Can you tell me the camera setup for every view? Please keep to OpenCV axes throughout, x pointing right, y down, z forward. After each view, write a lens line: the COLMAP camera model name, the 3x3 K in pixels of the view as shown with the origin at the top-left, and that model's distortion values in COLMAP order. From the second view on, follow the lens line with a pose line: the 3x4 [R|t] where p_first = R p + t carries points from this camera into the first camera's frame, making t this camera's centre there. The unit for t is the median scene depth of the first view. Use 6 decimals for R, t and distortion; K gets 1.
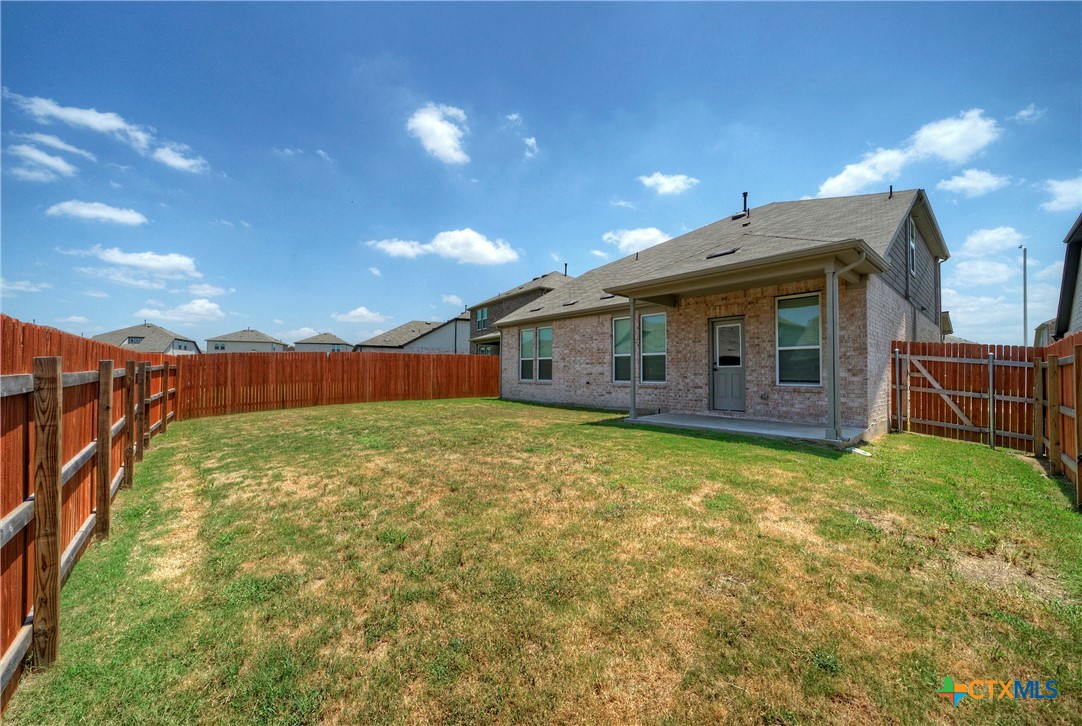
lens RADIAL K [[395.5, 0, 543.5], [0, 395.5, 365.5], [0, 0, 1]] dist [0.002913, 0.000189]
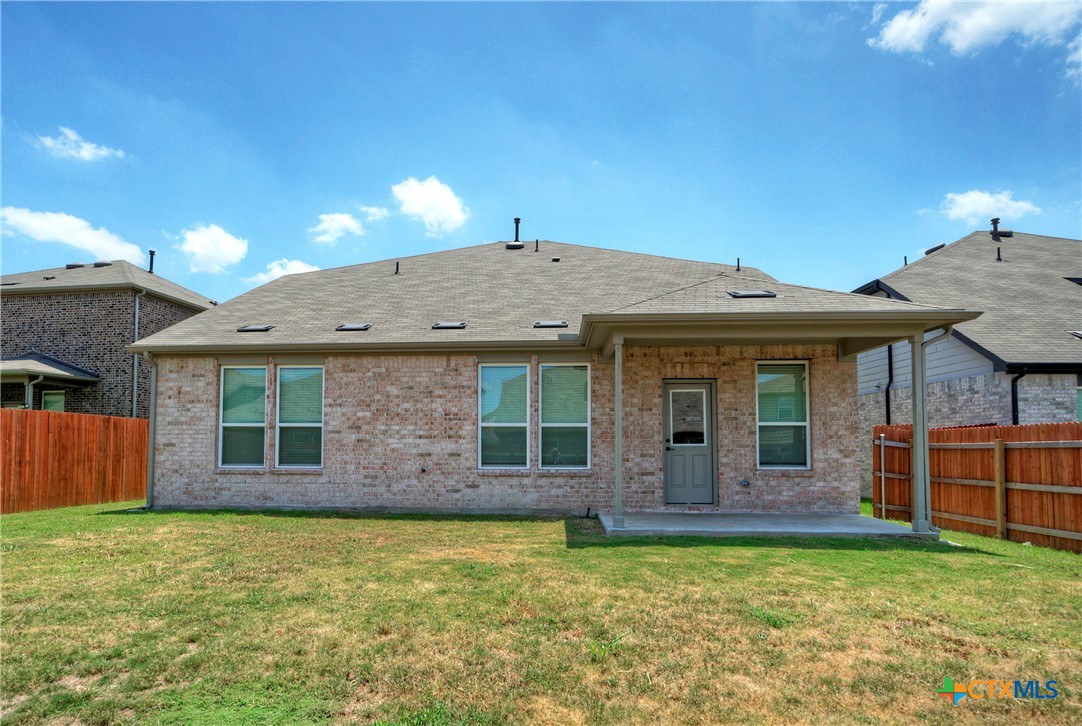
lens RADIAL K [[558.7, 0, 498.0], [0, 558.7, 429.0], [0, 0, 1]] dist [-0.006811, 0.000753]
pose [[0.727246, 0.024721, 0.685932, -0.505164], [-0.013089, 0.999669, -0.022150, 0.000215], [-0.686253, 0.007130, 0.727328, 0.462294]]
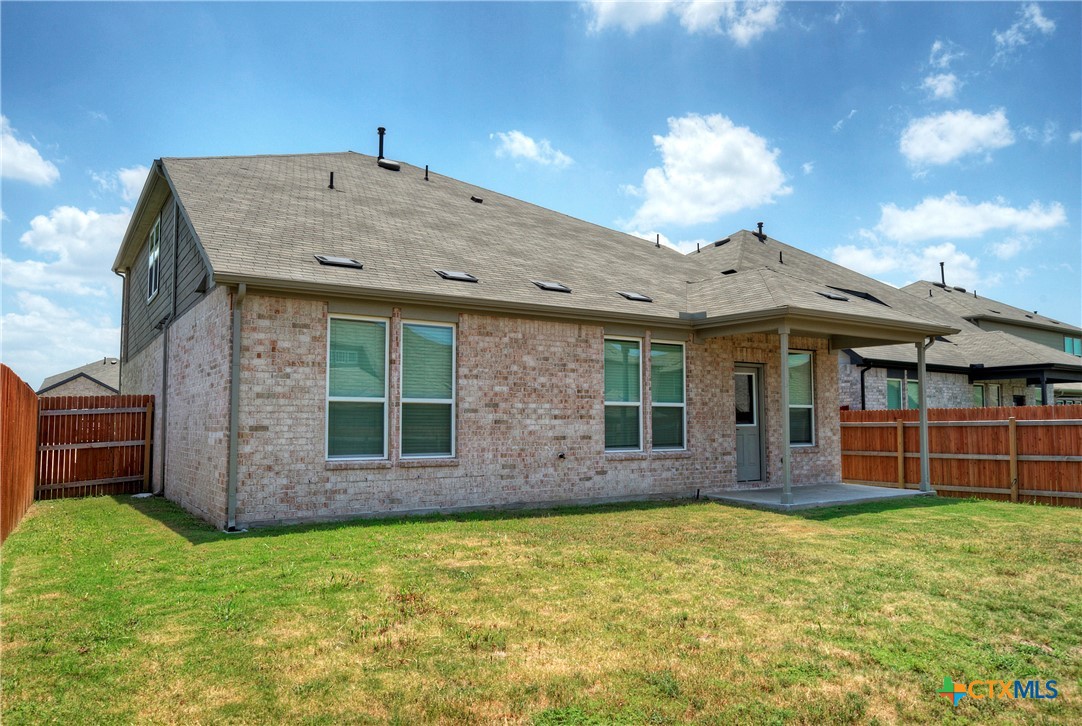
lens RADIAL K [[757.4, 0, 540.7], [0, 757.4, 367.8], [0, 0, 1]] dist [-0.013753, -0.002339]
pose [[0.167585, 0.071883, 0.983233, -1.072648], [-0.015254, 0.997408, -0.070319, 0.000626], [-0.985740, -0.003213, 0.168247, 1.123608]]
